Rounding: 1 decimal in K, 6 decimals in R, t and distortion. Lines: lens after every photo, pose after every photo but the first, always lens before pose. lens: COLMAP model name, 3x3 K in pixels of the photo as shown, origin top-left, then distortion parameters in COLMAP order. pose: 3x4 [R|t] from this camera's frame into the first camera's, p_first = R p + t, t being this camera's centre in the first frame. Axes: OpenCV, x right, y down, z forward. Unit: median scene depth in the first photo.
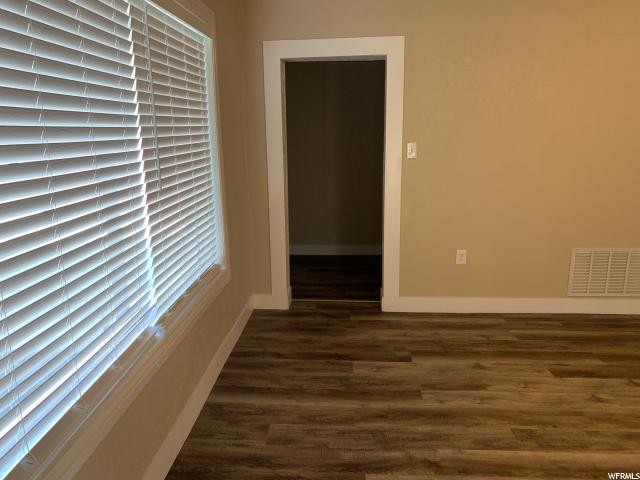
lens RADIAL K [[487.2, 0, 318.8], [0, 487.2, 237.6], [0, 0, 1]] dist [0.060946, -0.070997]
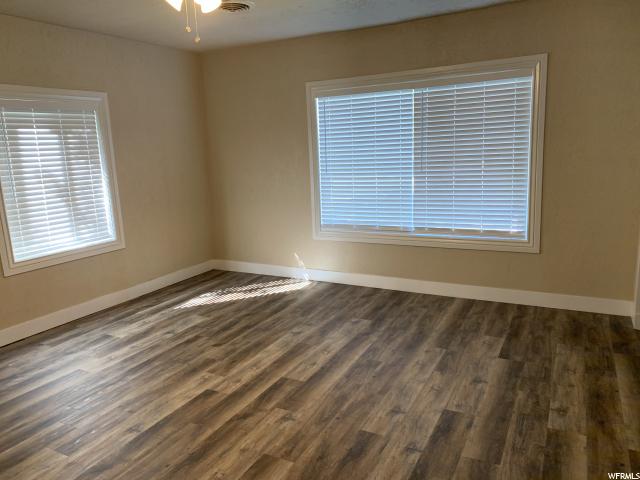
lens RADIAL K [[487.2, 0, 318.8], [0, 487.2, 237.6], [0, 0, 1]] dist [0.060946, -0.070997]
pose [[-0.421770, 0.190673, -0.886428, 1.326380], [-0.154716, 0.948166, 0.277568, -0.247049], [0.893405, 0.254215, -0.370407, 1.031210]]
